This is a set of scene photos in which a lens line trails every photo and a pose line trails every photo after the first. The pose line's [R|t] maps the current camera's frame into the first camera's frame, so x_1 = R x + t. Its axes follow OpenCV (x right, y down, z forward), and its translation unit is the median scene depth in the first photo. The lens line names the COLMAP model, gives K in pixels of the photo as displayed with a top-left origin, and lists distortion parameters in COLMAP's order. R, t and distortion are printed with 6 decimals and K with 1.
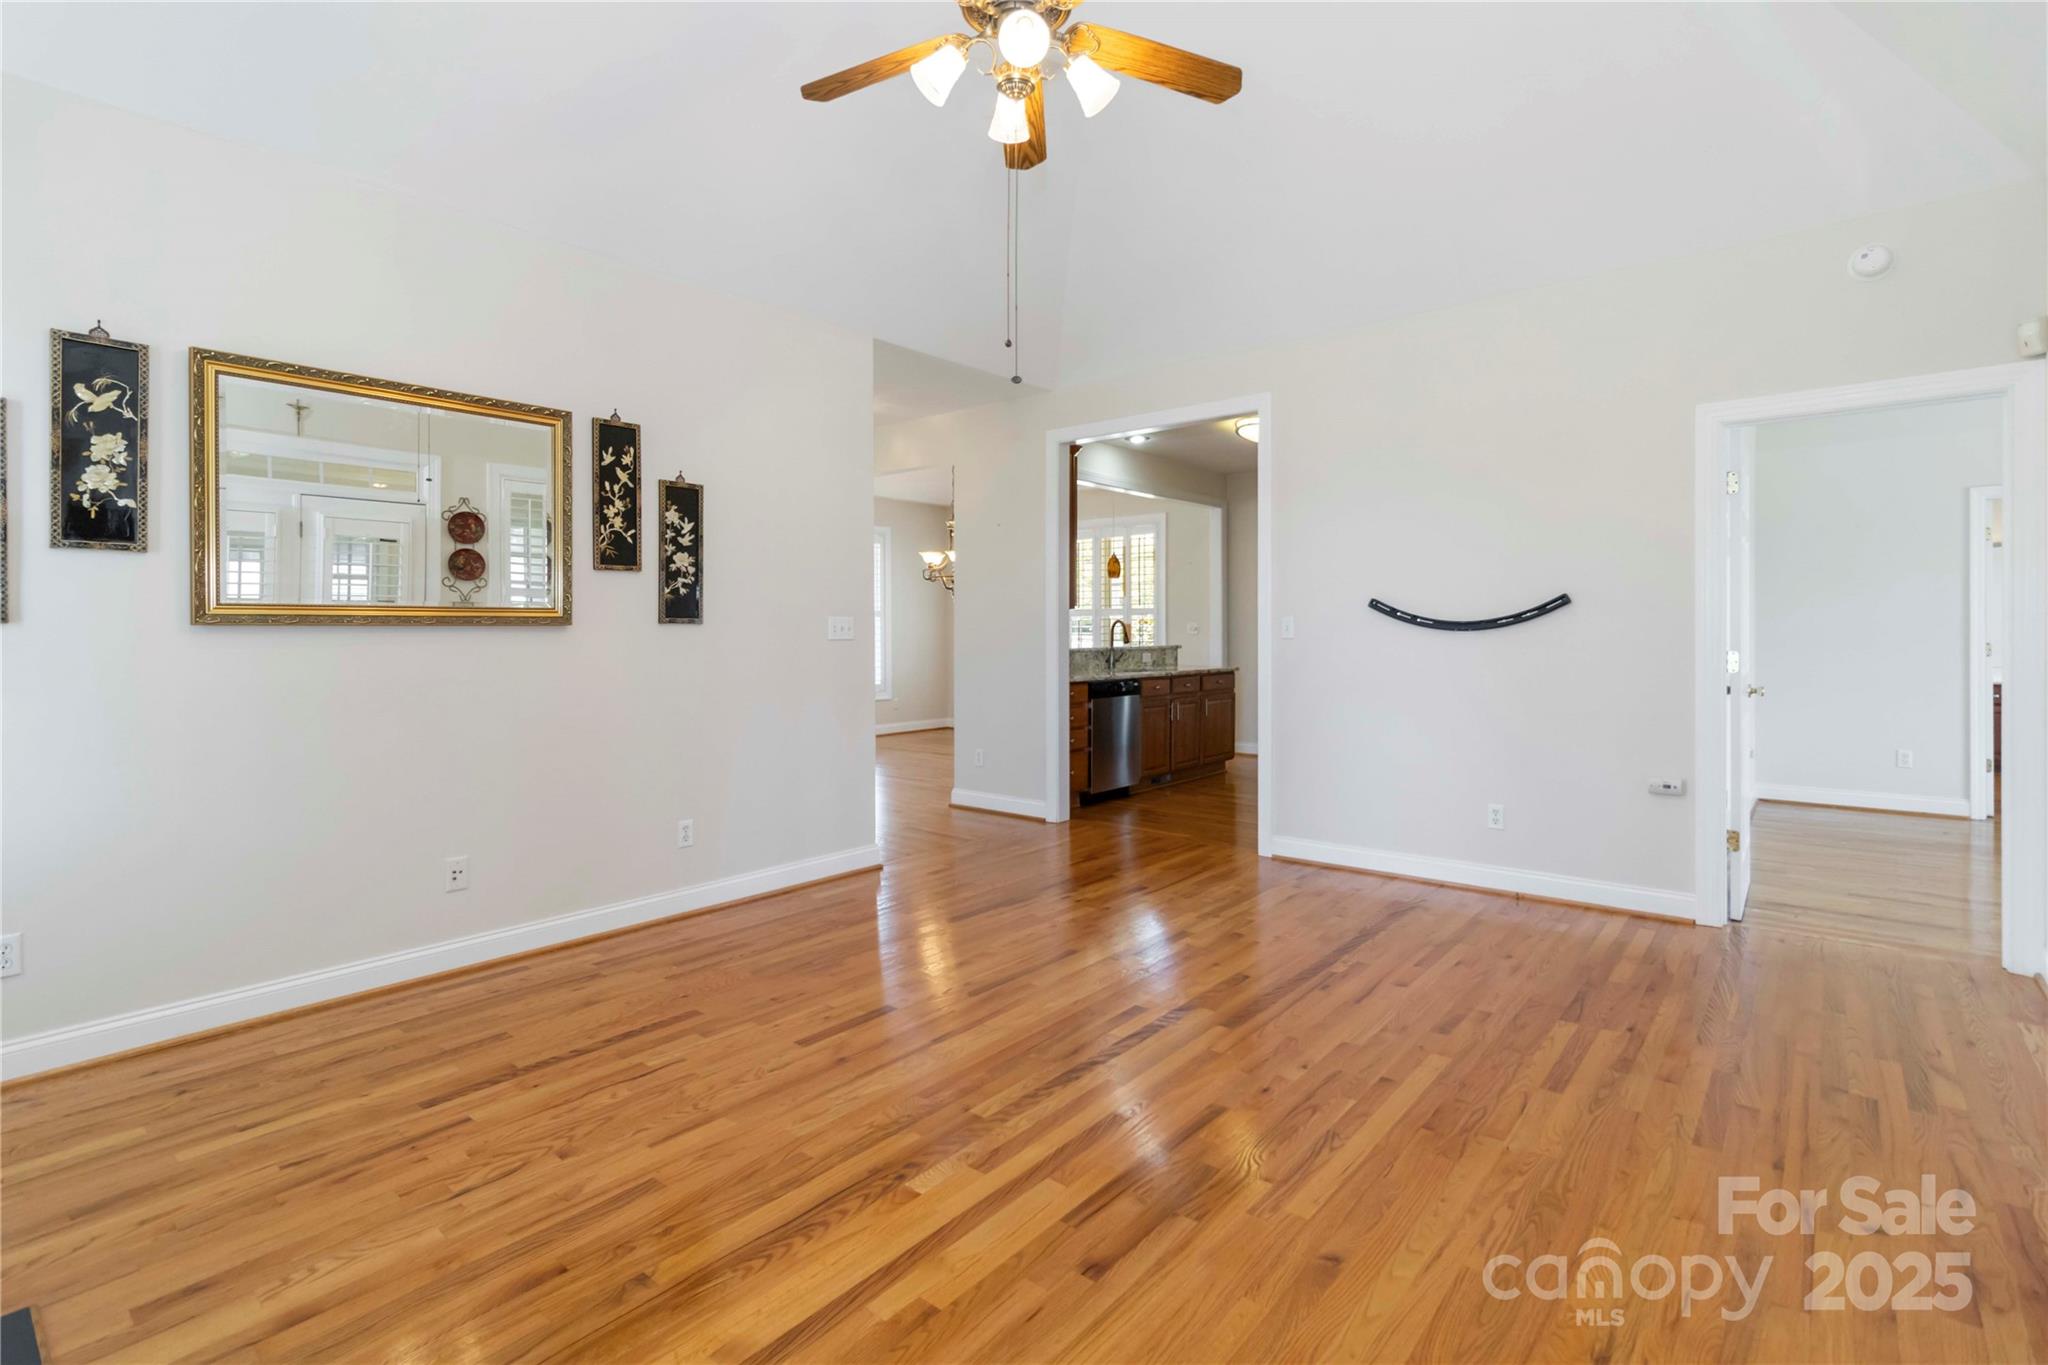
lens RADIAL K [[979.4, 0, 1019.1], [0, 979.4, 638.3], [0, 0, 1]] dist [0.002246, -0.000308]
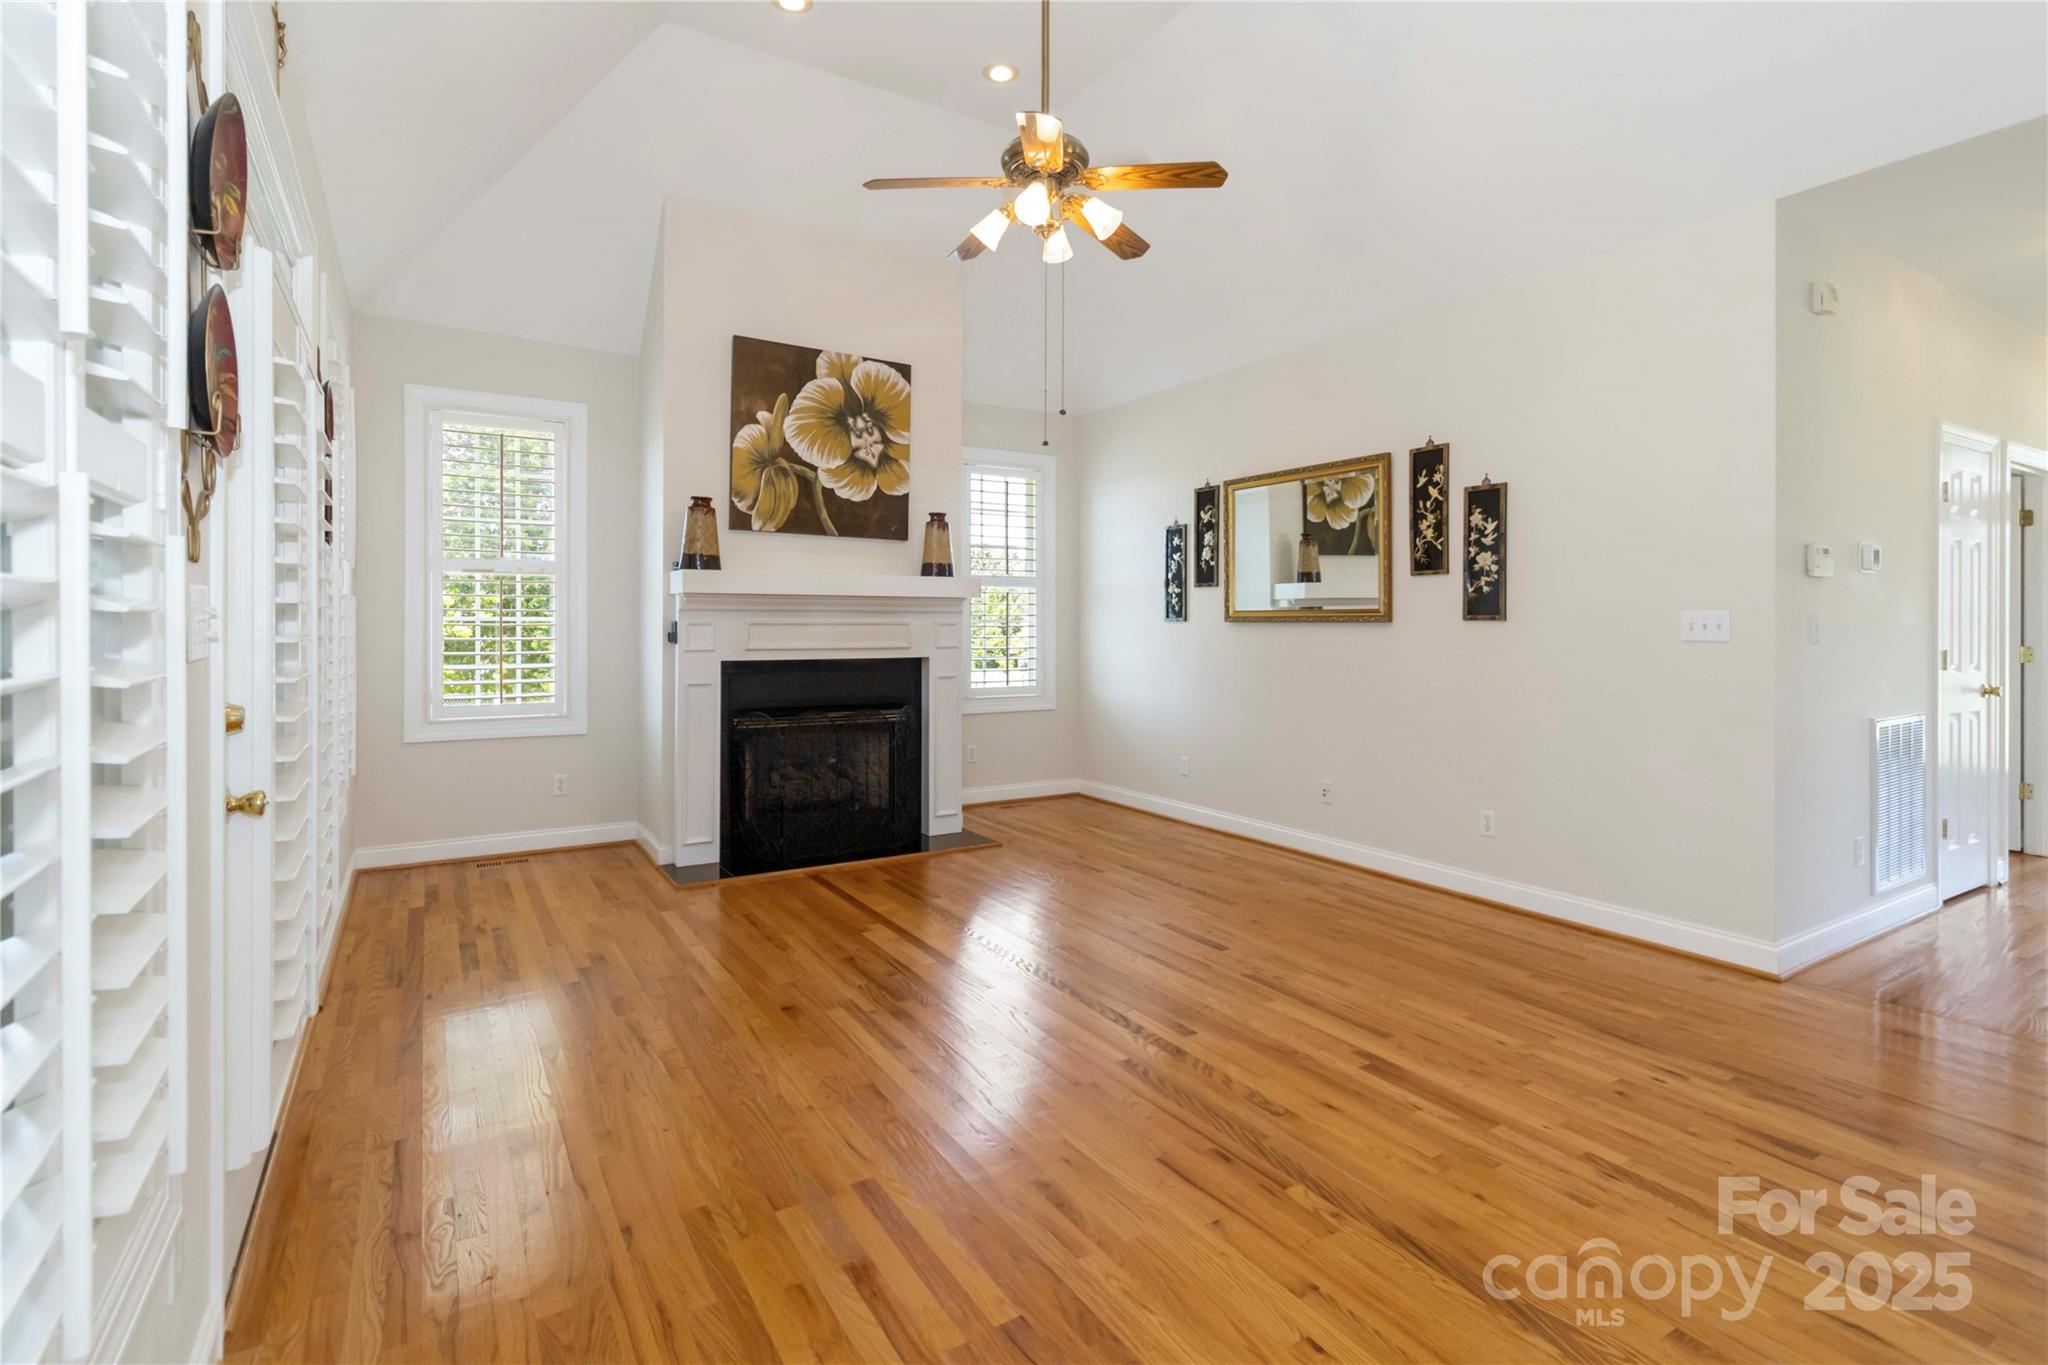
lens RADIAL K [[979.4, 0, 1019.1], [0, 979.4, 638.3], [0, 0, 1]] dist [0.002246, -0.000308]
pose [[-0.324901, 0.018668, -0.945564, 0.842730], [-0.007655, 0.999721, 0.022367, -0.016320], [0.945717, 0.014505, -0.324667, 0.913615]]
